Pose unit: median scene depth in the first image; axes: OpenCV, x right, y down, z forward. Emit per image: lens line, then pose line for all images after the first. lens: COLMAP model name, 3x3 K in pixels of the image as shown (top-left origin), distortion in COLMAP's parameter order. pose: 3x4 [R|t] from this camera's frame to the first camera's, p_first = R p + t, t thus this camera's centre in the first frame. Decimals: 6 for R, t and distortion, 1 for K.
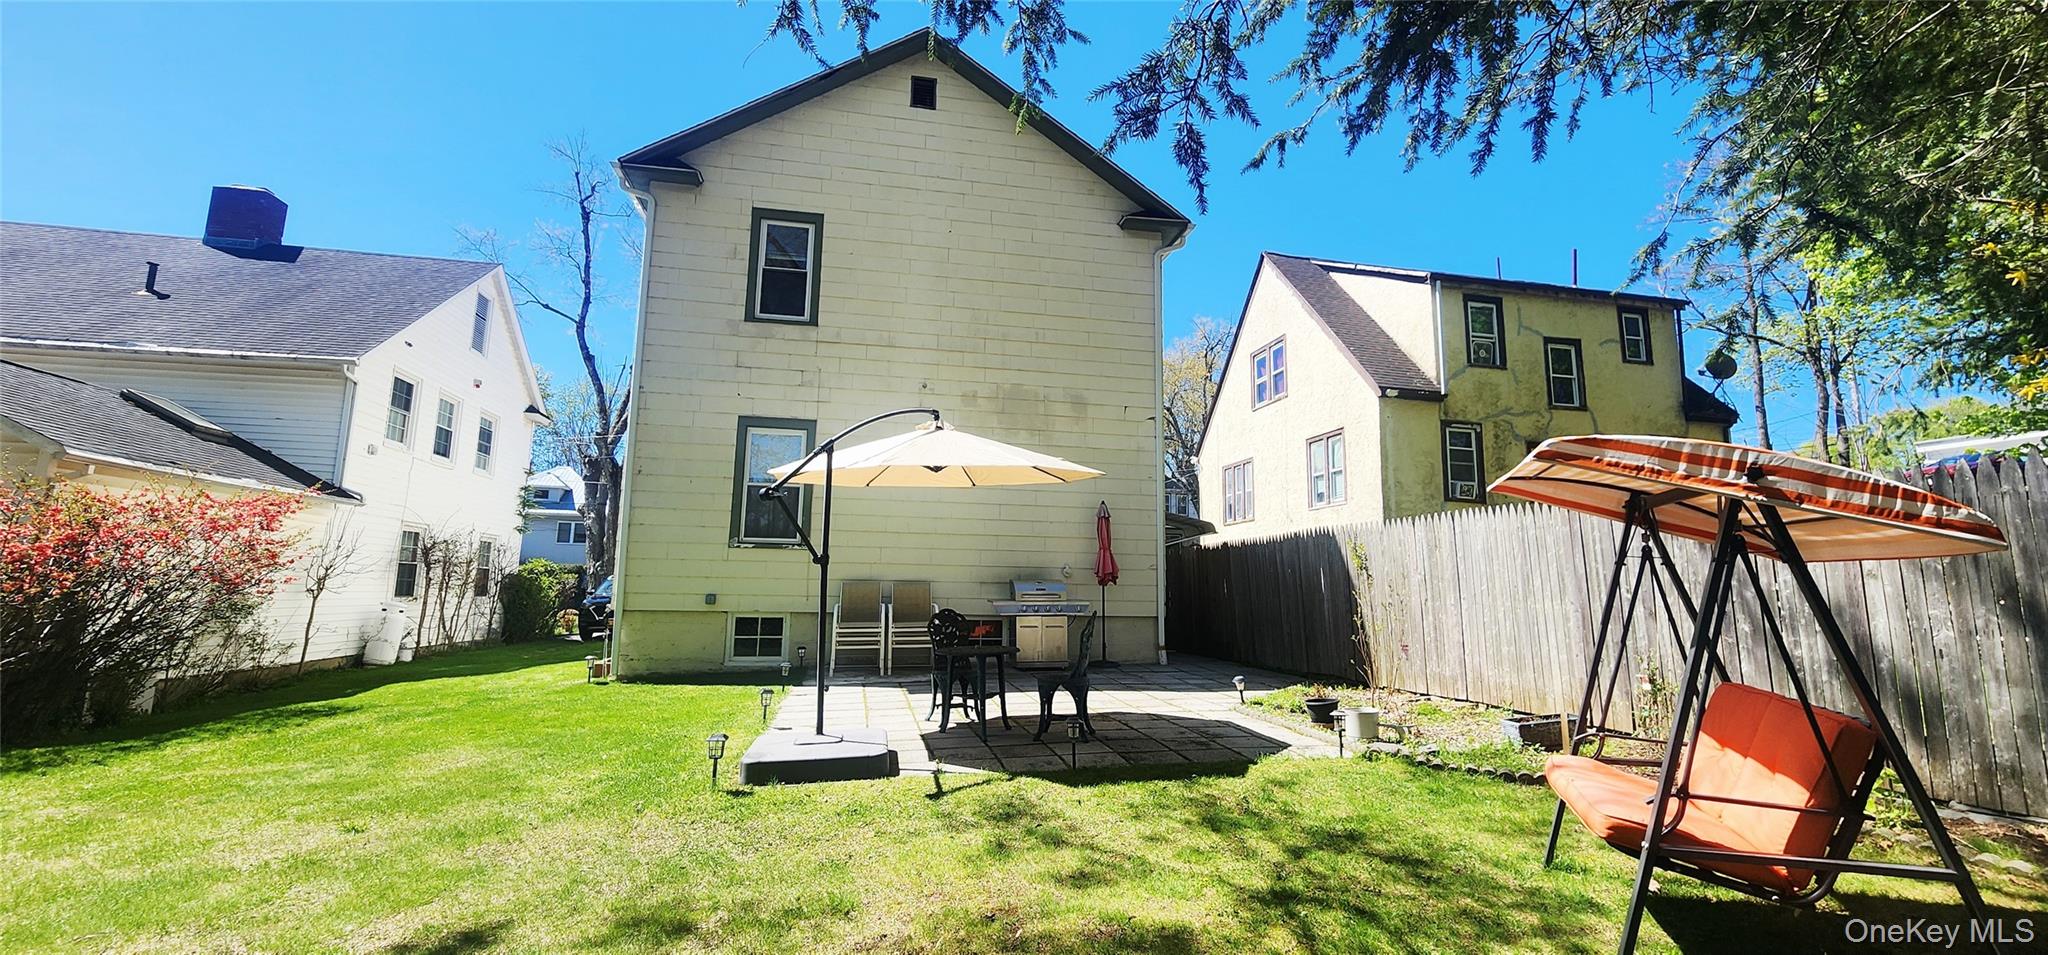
lens RADIAL K [[835.0, 0, 1029.7], [0, 835.0, 463.1], [0, 0, 1]] dist [-0.001801, -0.000256]
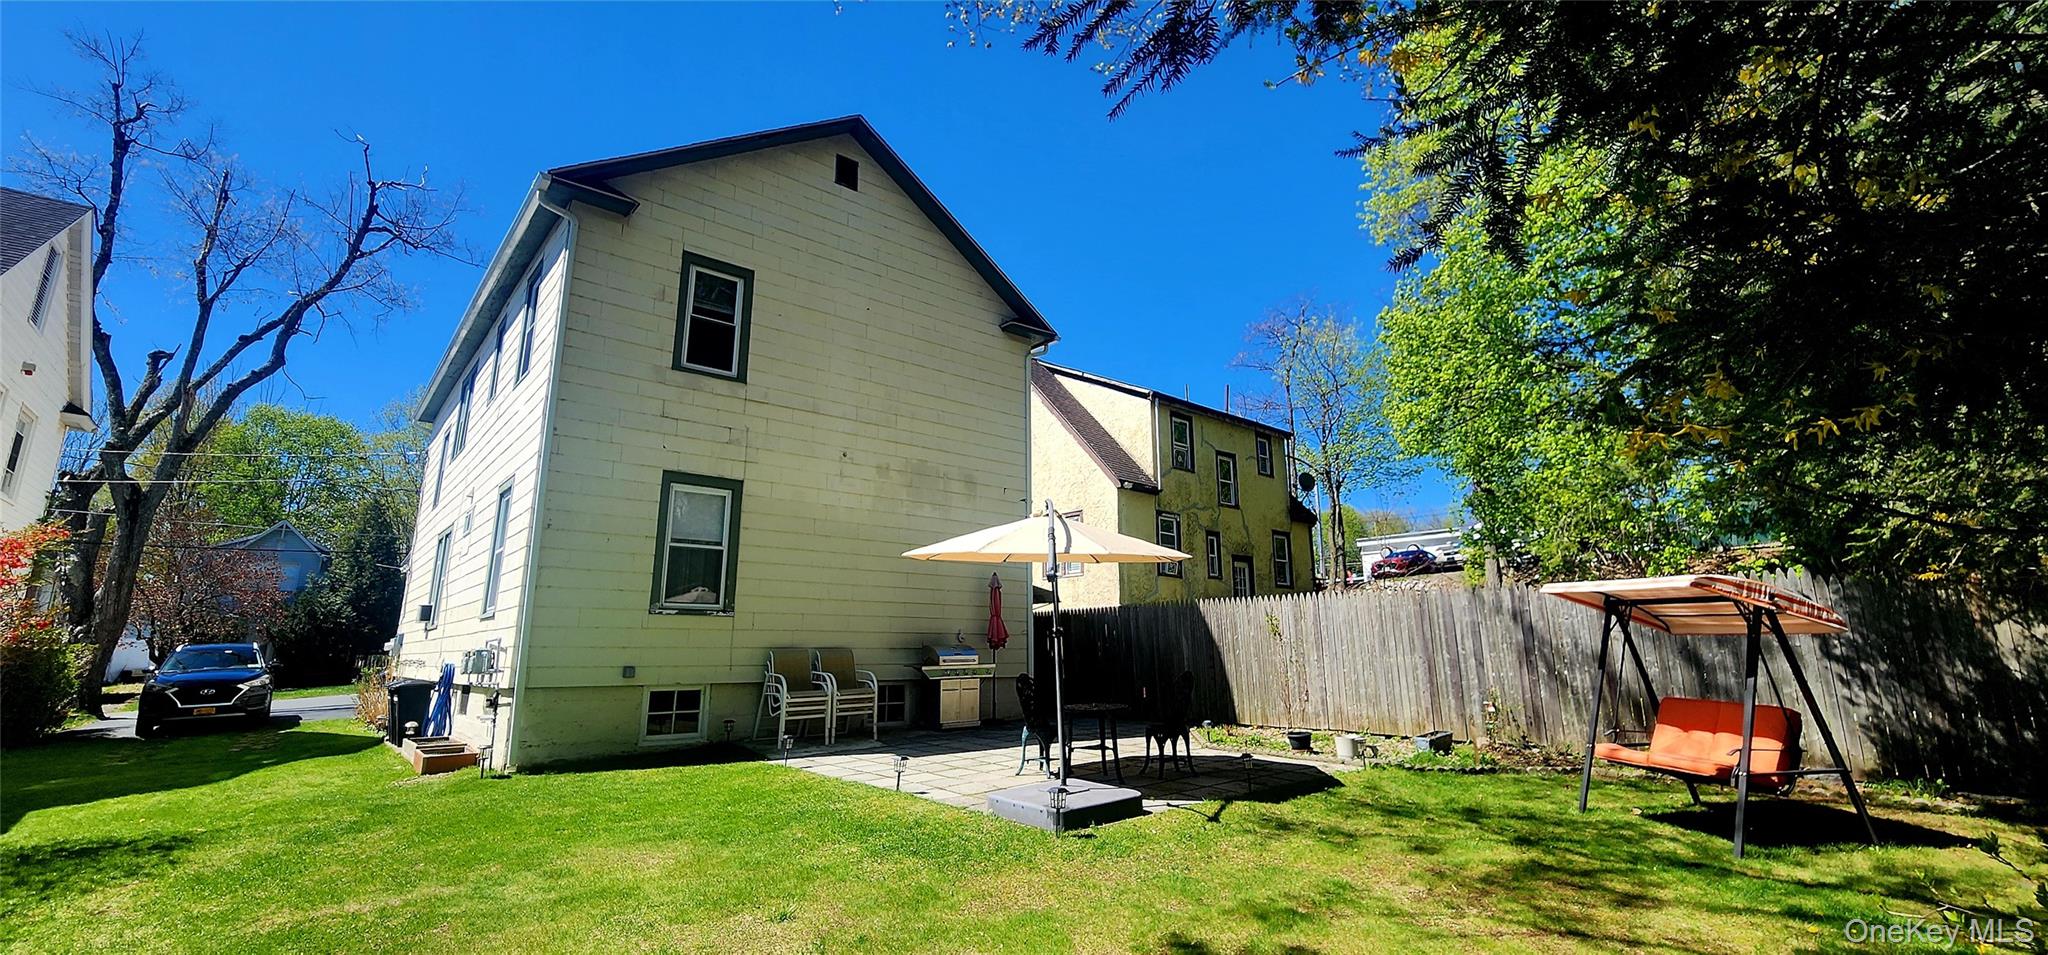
lens RADIAL K [[835.0, 0, 1029.7], [0, 835.0, 463.1], [0, 0, 1]] dist [-0.001801, -0.000256]
pose [[0.877090, 0.089838, 0.471850, -0.411354], [-0.056710, 0.994851, -0.084000, -0.009140], [-0.476967, 0.046917, 0.877668, -0.006238]]
